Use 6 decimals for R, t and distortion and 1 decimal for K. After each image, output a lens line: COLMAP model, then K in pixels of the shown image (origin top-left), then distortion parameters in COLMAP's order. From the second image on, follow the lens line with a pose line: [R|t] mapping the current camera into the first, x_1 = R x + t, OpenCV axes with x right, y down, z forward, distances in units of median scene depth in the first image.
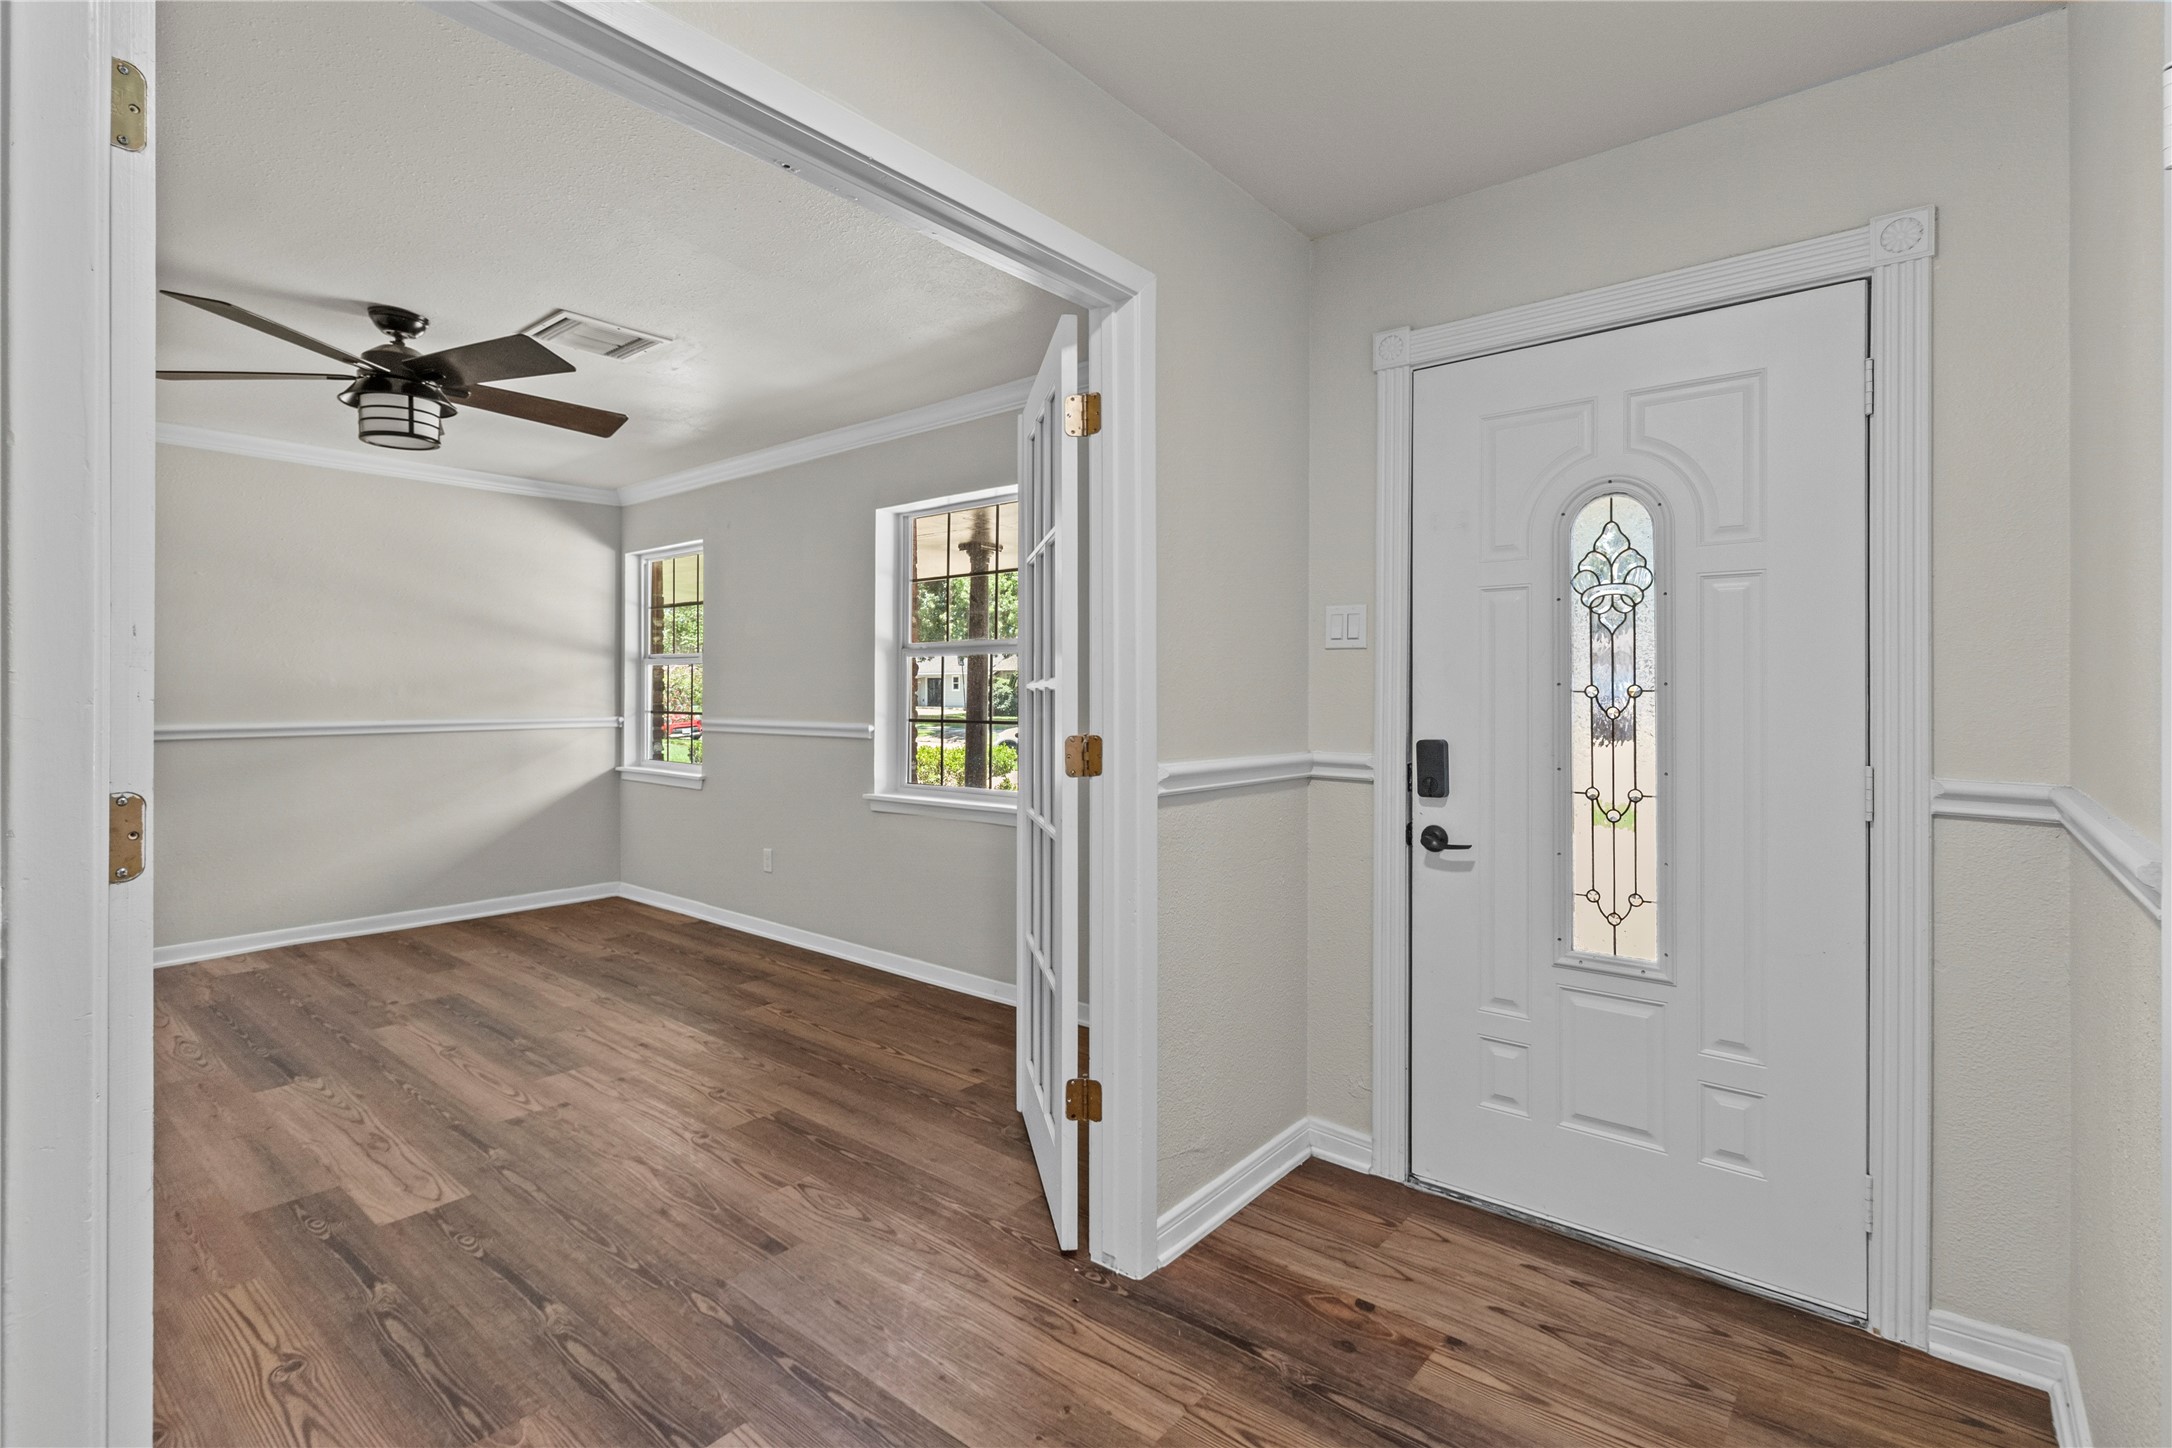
lens RADIAL K [[1007.9, 0, 1109.2], [0, 1007.9, 683.9], [0, 0, 1]] dist [0.001155, 0.000663]
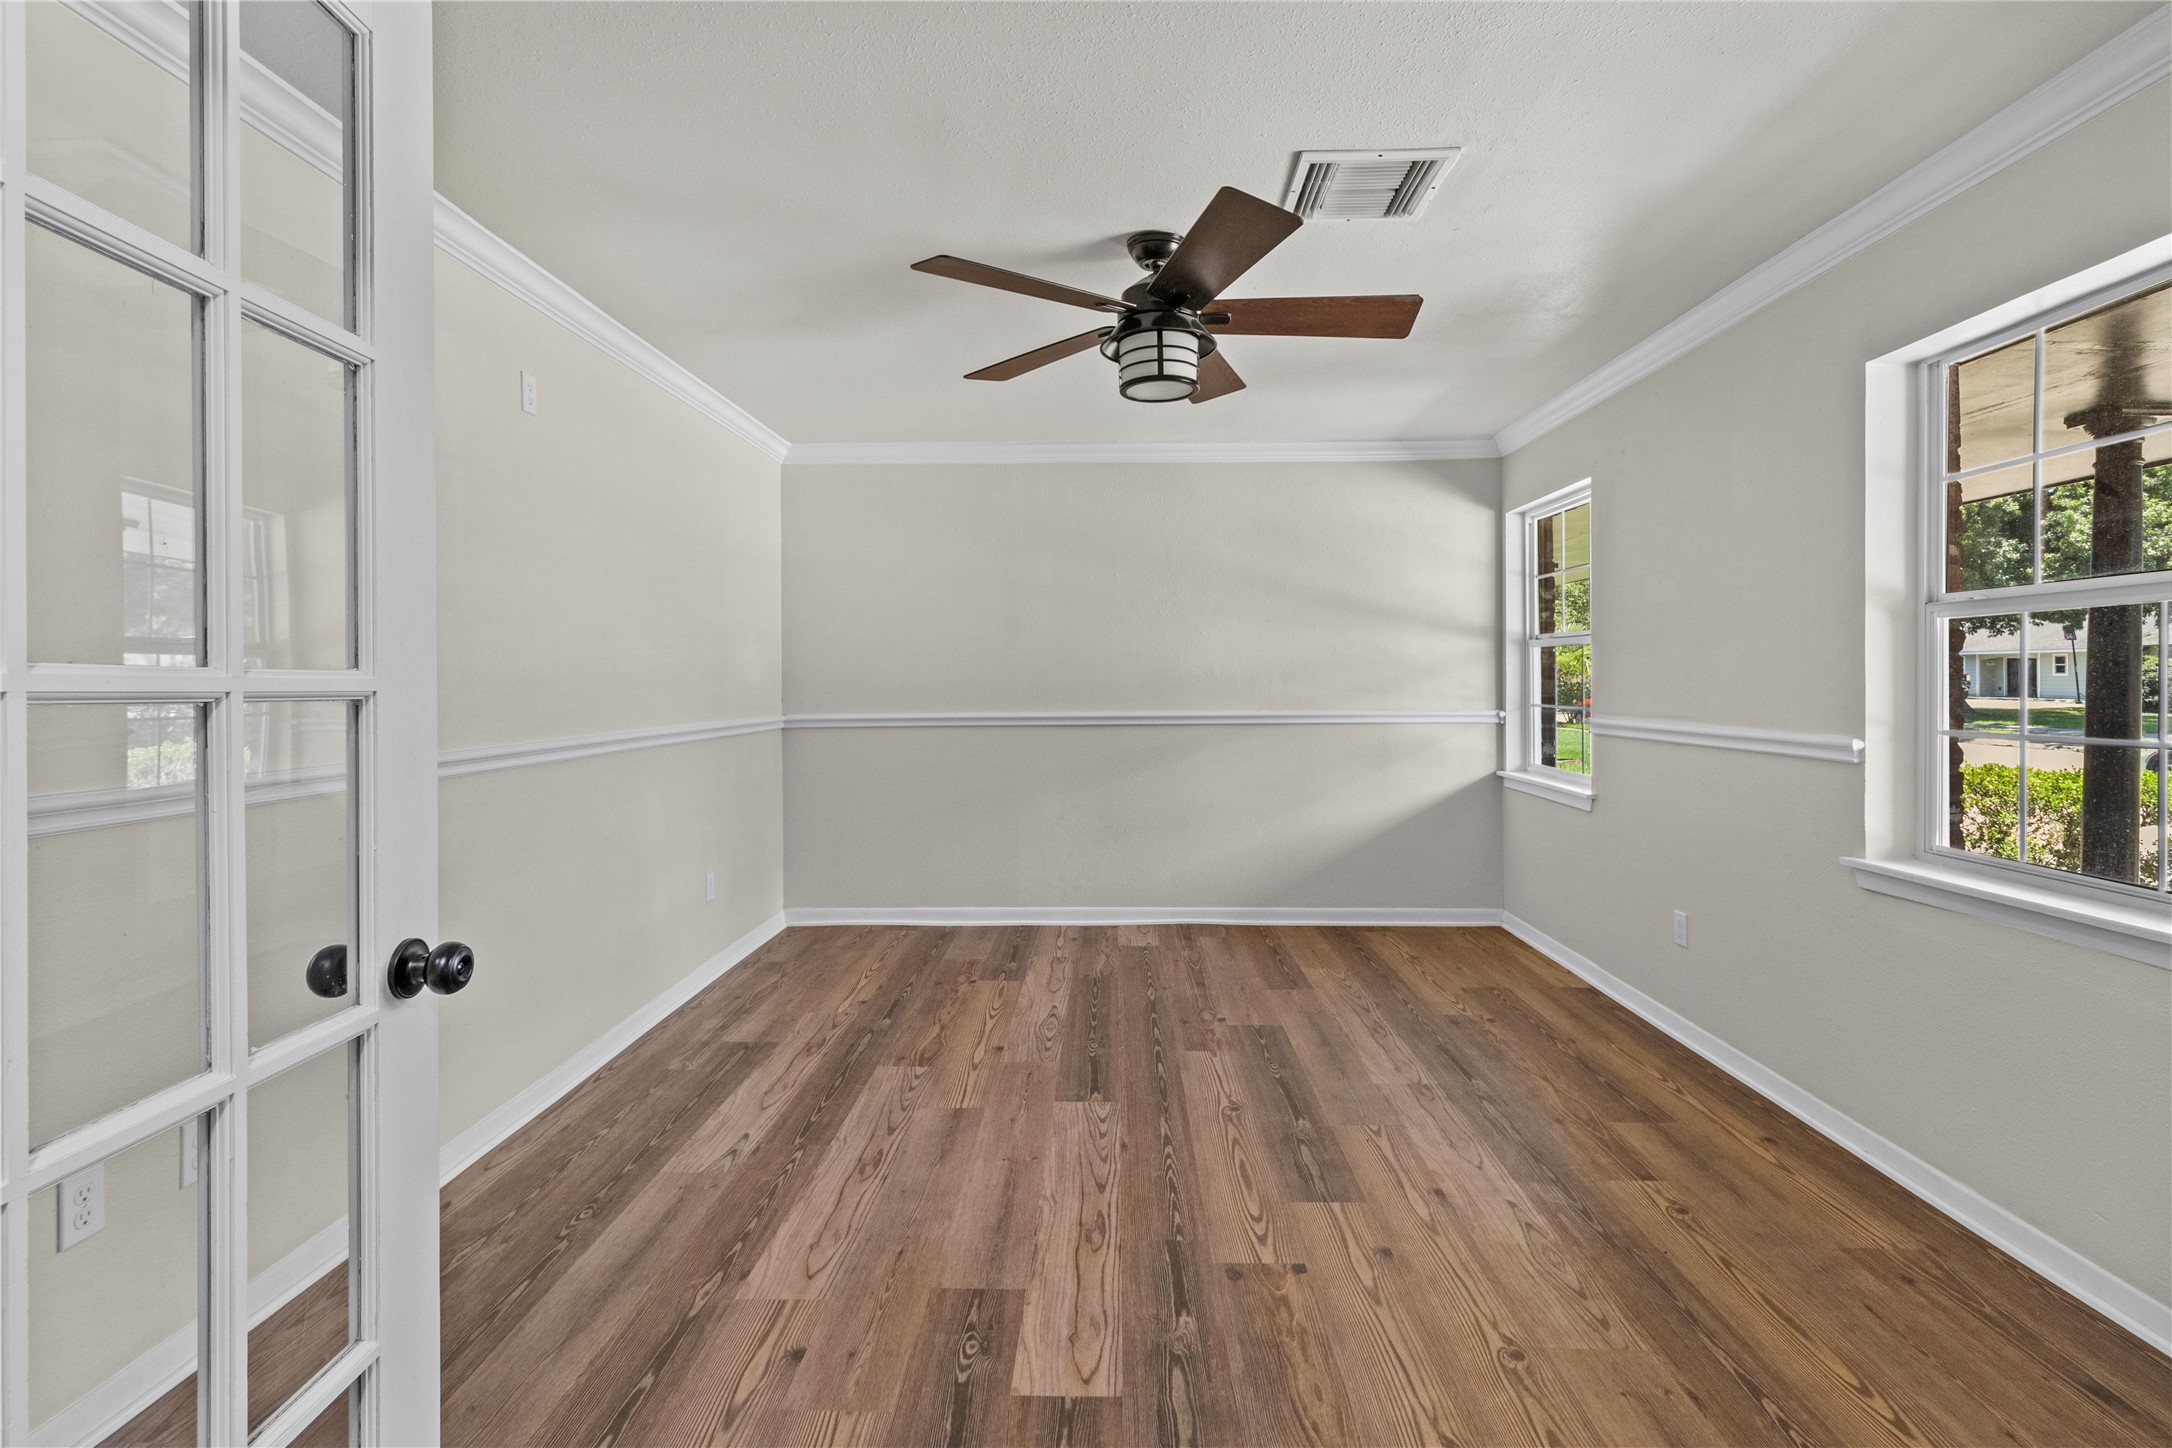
lens RADIAL K [[1007.9, 0, 1084.0], [0, 1007.9, 677.2], [0, 0, 1]] dist [0.001155, 0.000663]
pose [[0.605922, -0.003409, -0.795517, -0.048996], [0.009045, 0.999956, 0.002604, -0.000381], [0.795473, -0.008773, 0.605926, 0.326187]]
